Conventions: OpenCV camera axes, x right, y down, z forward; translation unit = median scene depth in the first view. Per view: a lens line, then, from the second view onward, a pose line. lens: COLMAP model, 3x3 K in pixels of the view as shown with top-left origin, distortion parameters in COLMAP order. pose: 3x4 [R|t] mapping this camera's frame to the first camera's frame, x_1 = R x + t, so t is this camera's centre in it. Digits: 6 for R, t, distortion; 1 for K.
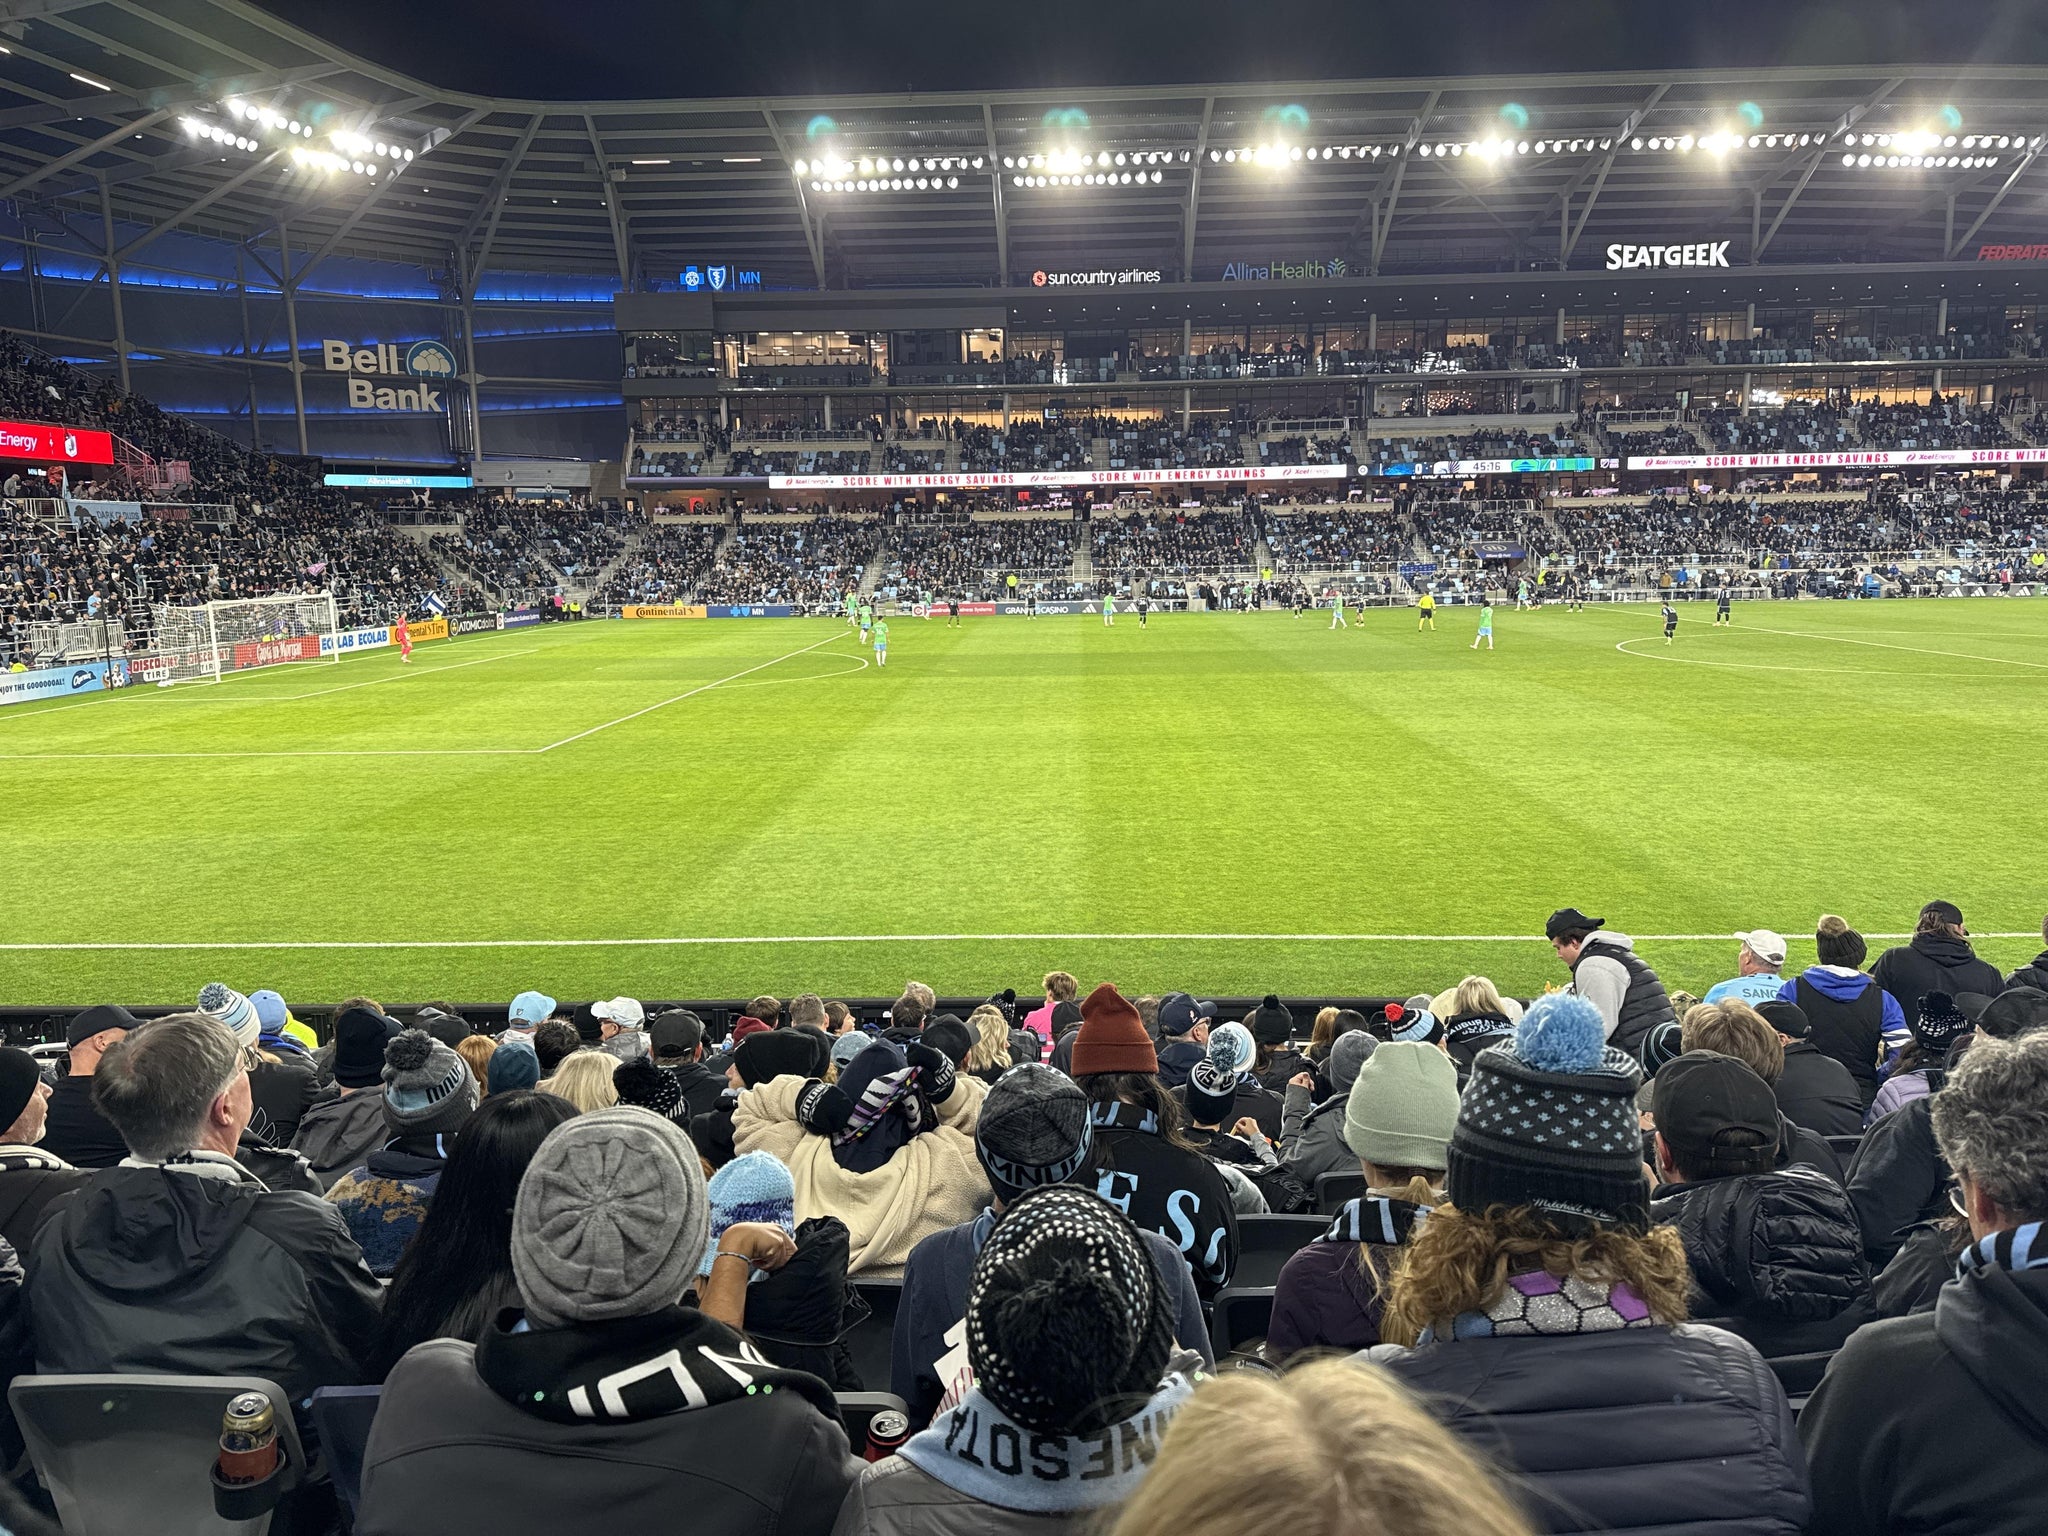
lens RADIAL K [[1446.2, 0, 1036.0], [0, 1446.2, 762.4], [0, 0, 1]] dist [0.042222, -0.042530]
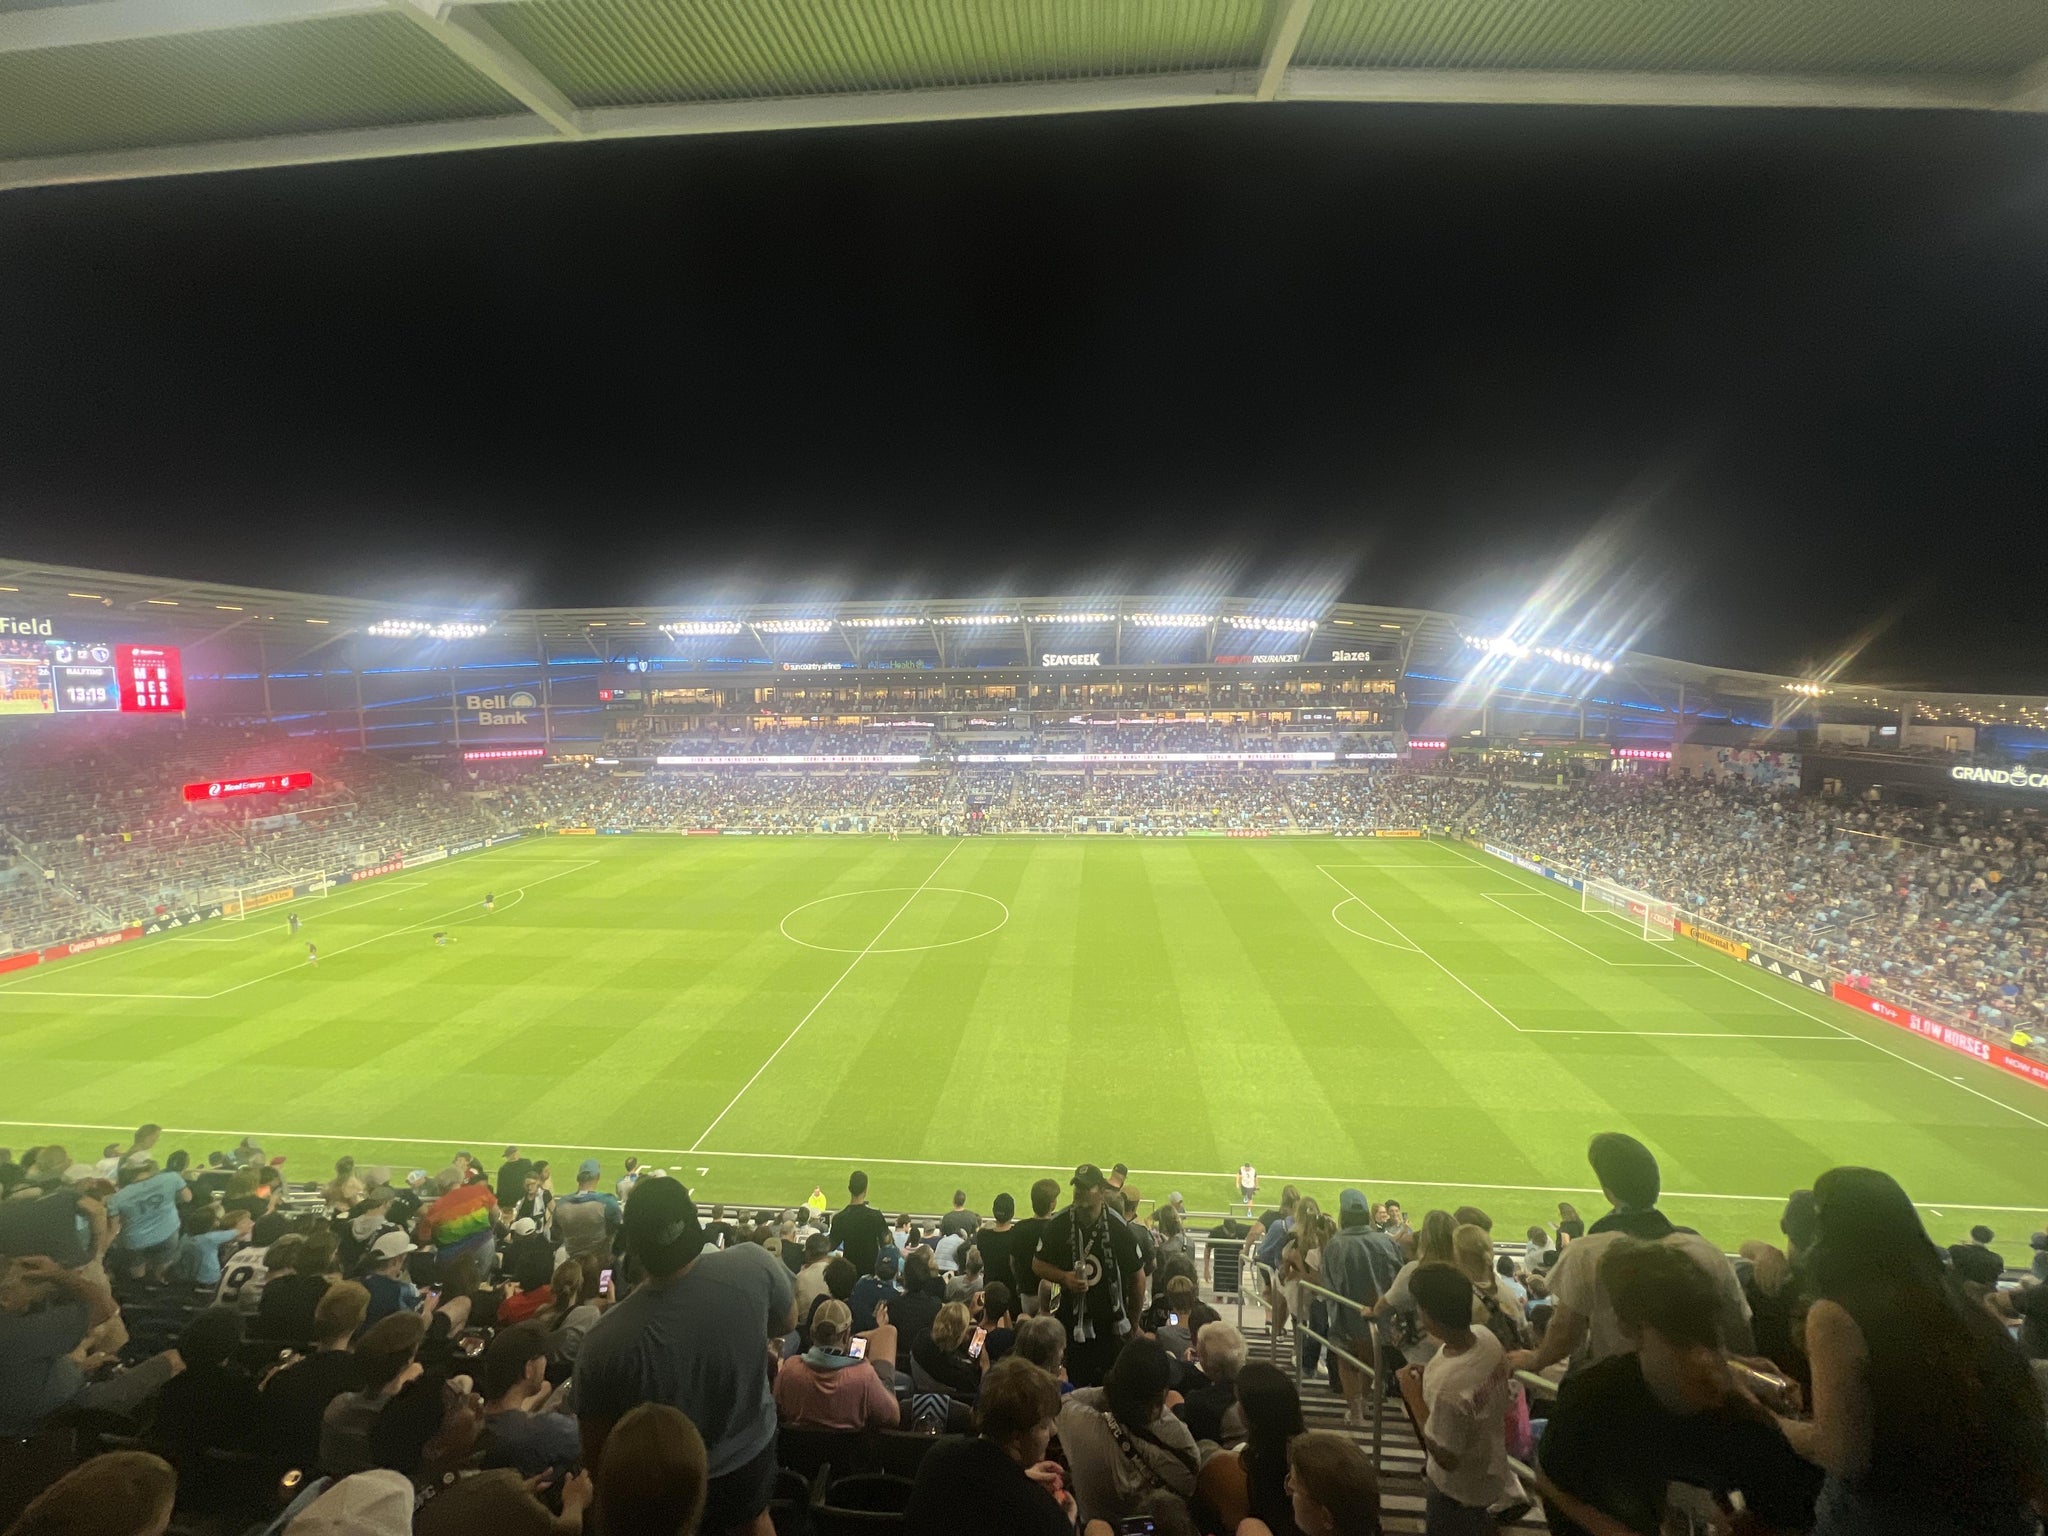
lens RADIAL K [[805.0, 0, 1012.2], [0, 805.0, 775.0], [0, 0, 1]] dist [0.007155, -0.000347]
pose [[0.998313, 0.008474, -0.057441, 0.410430], [-0.011067, 0.998927, -0.044981, -0.122643], [0.056998, 0.045541, 0.997335, -0.172786]]
